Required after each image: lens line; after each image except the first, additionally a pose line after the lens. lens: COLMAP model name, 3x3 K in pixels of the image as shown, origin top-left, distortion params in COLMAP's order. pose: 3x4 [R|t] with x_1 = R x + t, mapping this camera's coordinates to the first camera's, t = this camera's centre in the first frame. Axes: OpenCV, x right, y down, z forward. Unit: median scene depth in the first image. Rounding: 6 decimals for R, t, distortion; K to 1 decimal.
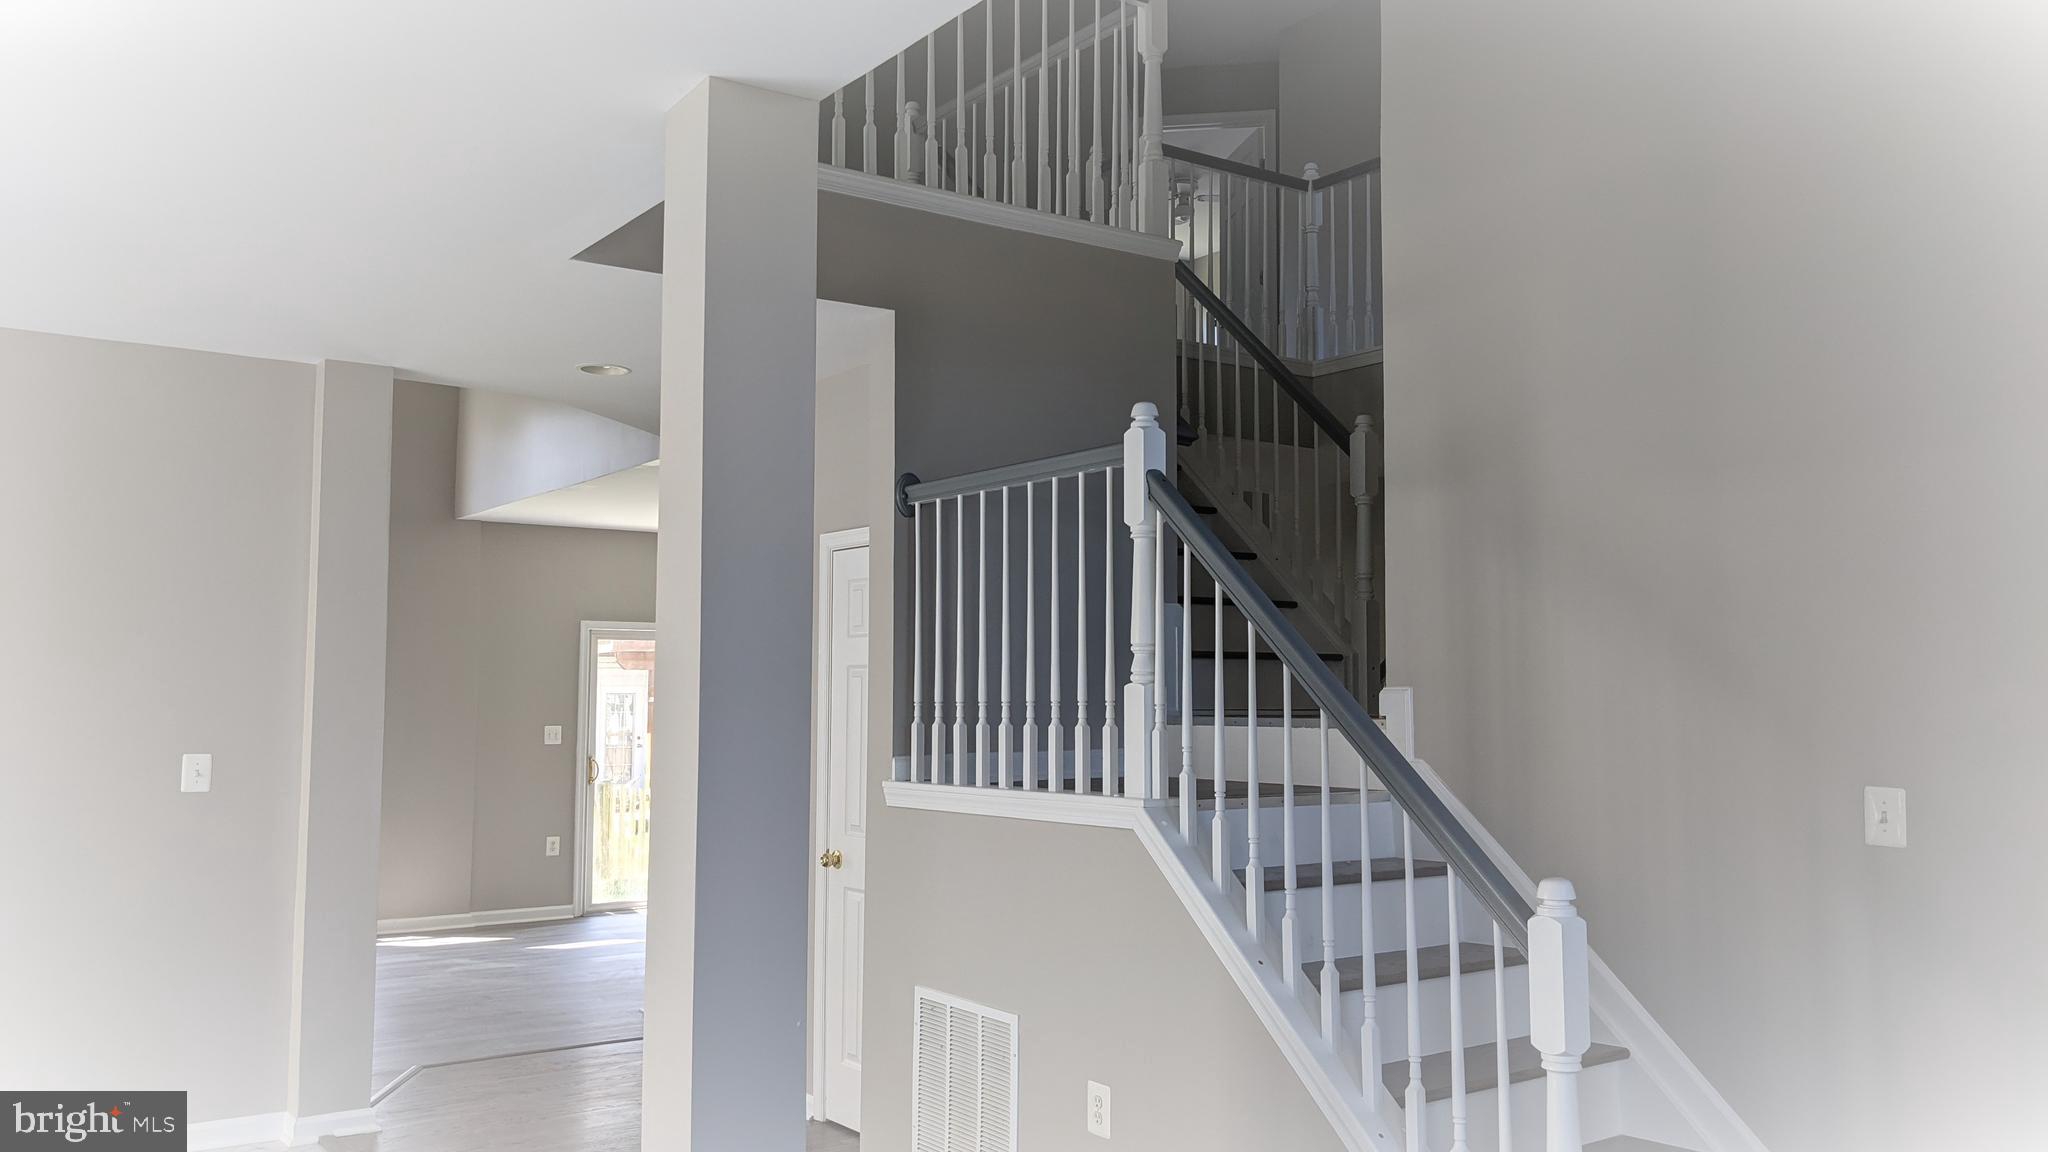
lens RADIAL K [[1616.3, 0, 1015.9], [0, 1616.3, 559.1], [0, 0, 1]] dist [0.097050, -0.200422]
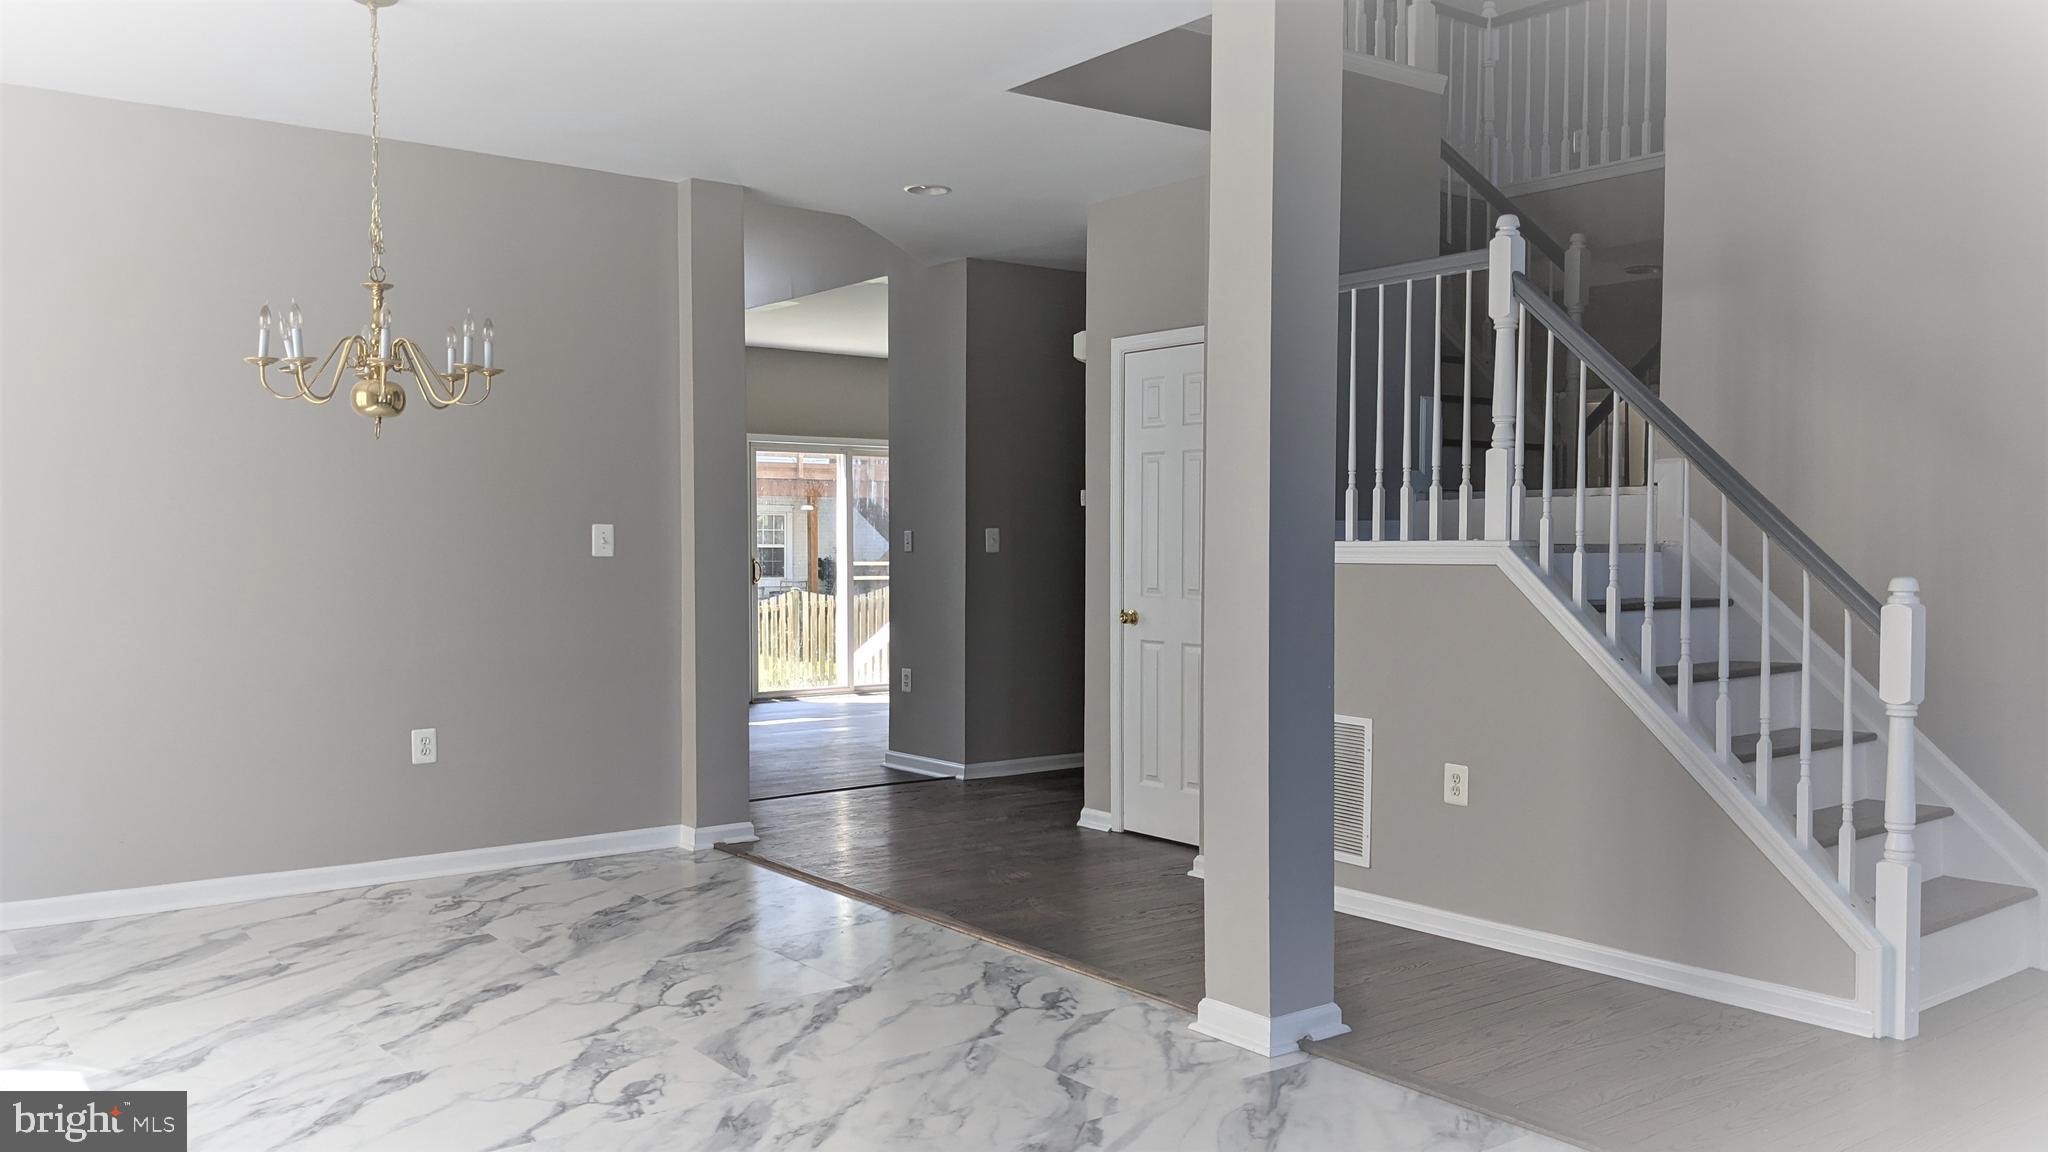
lens RADIAL K [[1607.4, 0, 1031.7], [0, 1607.4, 585.6], [0, 0, 1]] dist [0.088154, -0.151446]
pose [[0.999164, -0.001827, 0.040849, -0.319506], [-0.002879, 0.993378, 0.114856, 0.038996], [-0.040788, -0.114878, 0.992542, -0.211391]]
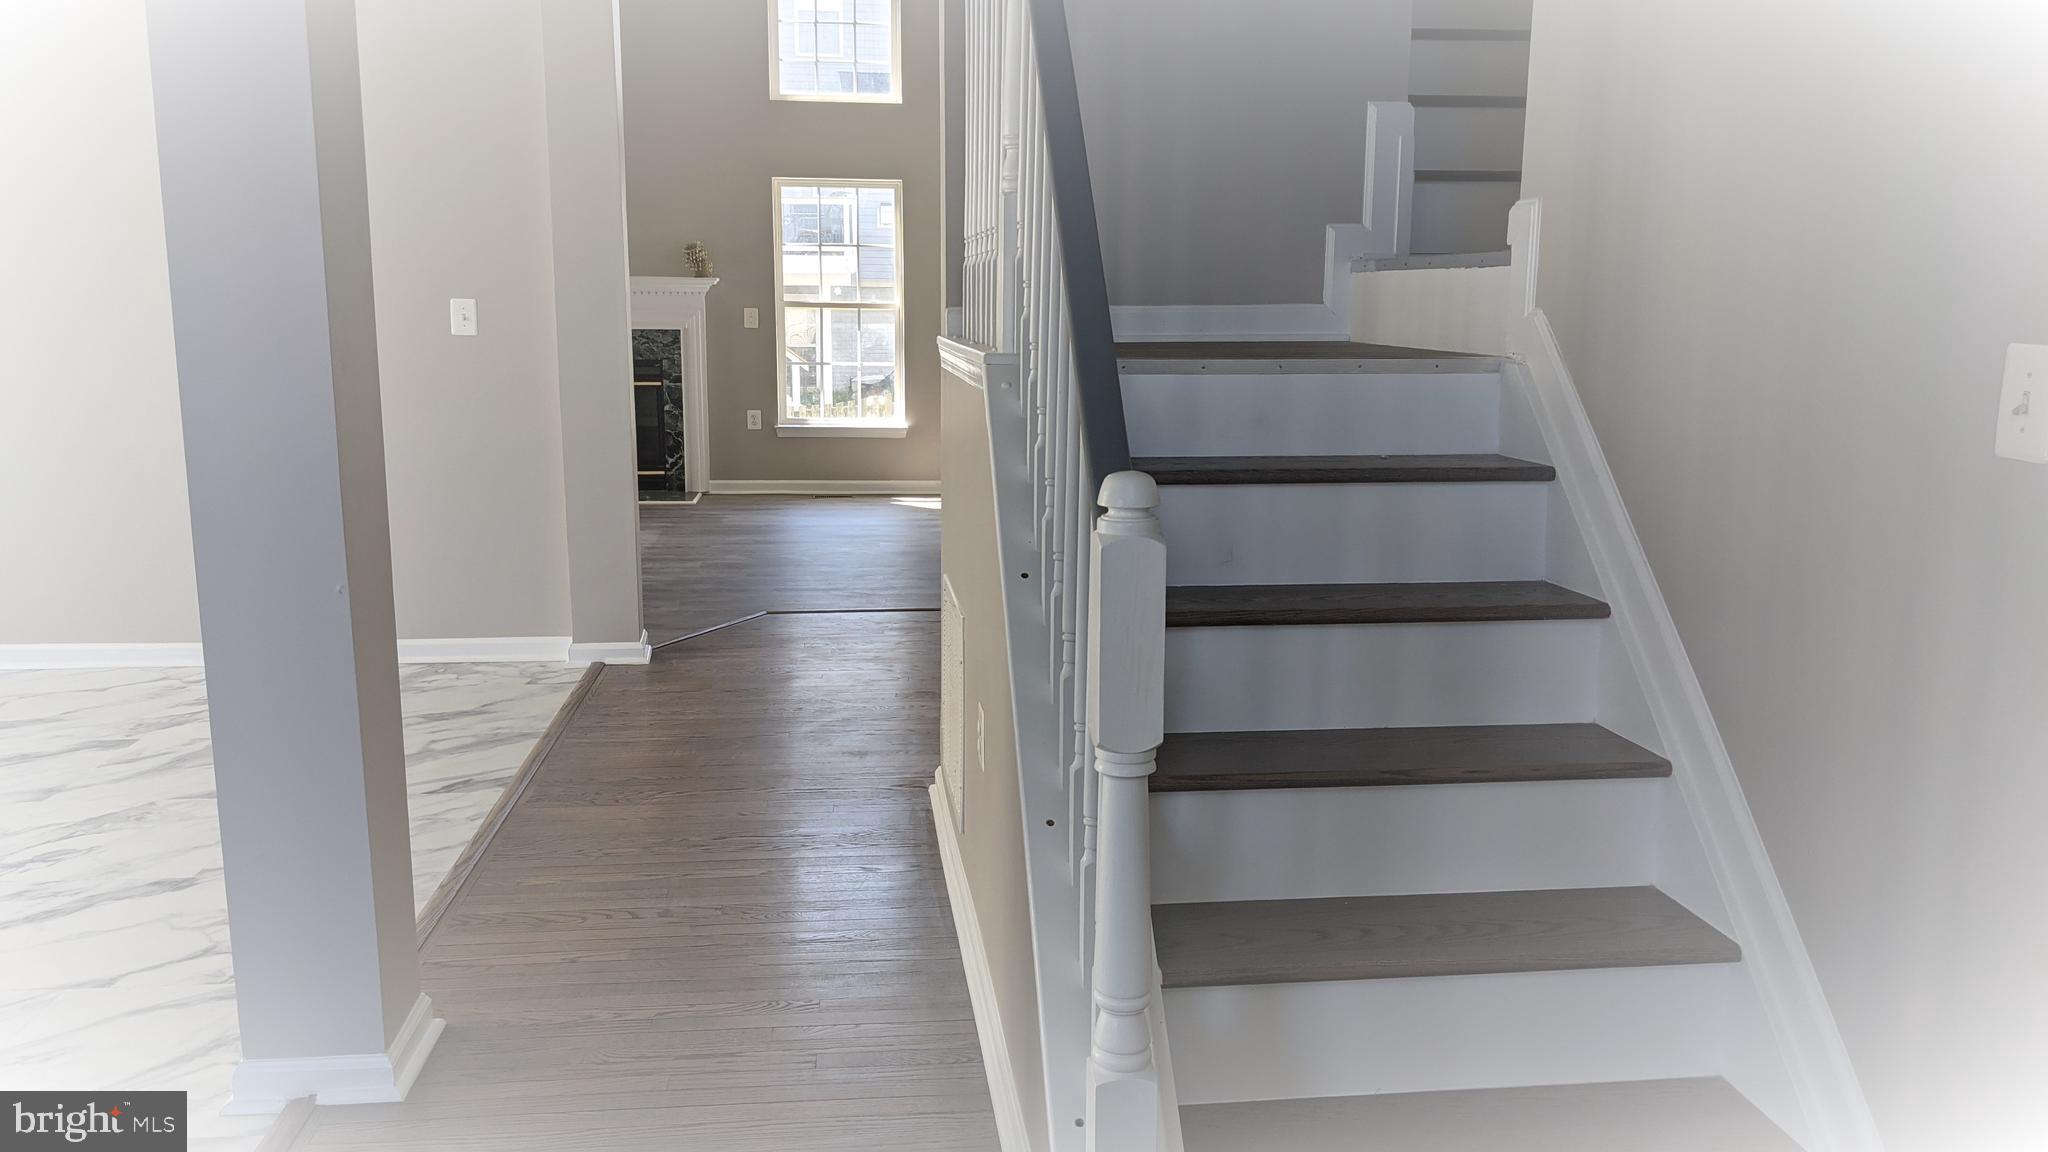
lens RADIAL K [[1607.4, 0, 1031.7], [0, 1607.4, 585.6], [0, 0, 1]] dist [0.088154, -0.151446]
pose [[0.875646, 0.093457, -0.473825, 0.423648], [0.033487, 0.966988, 0.252612, 0.062588], [0.481792, -0.237065, 0.843609, 0.343590]]
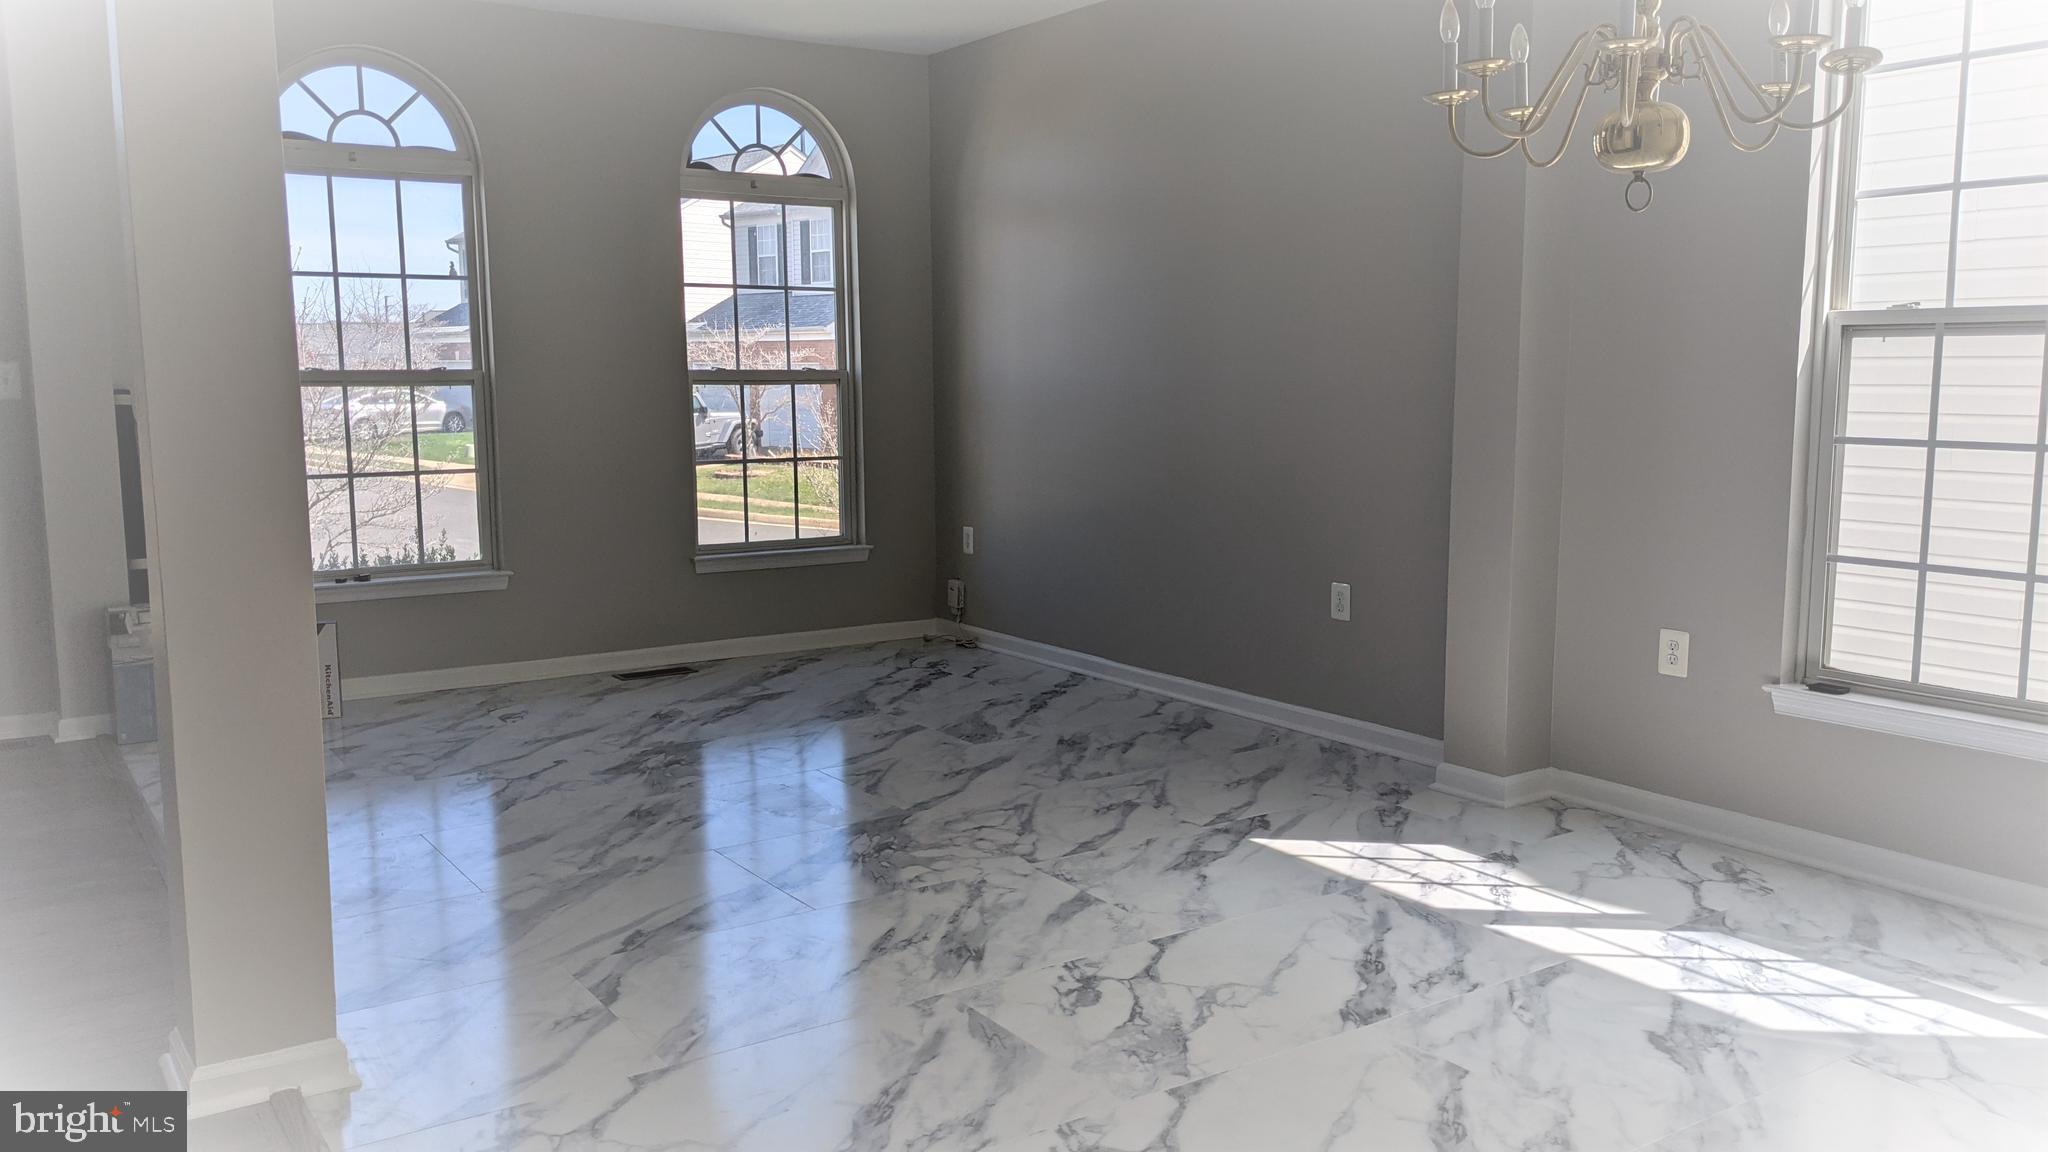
lens RADIAL K [[1607.4, 0, 1031.7], [0, 1607.4, 585.6], [0, 0, 1]] dist [0.088154, -0.151446]
pose [[-0.999869, -0.001419, 0.016121, -0.484550], [-0.000596, 0.998699, 0.050985, 0.171673], [-0.016173, 0.050969, -0.998569, 1.427802]]
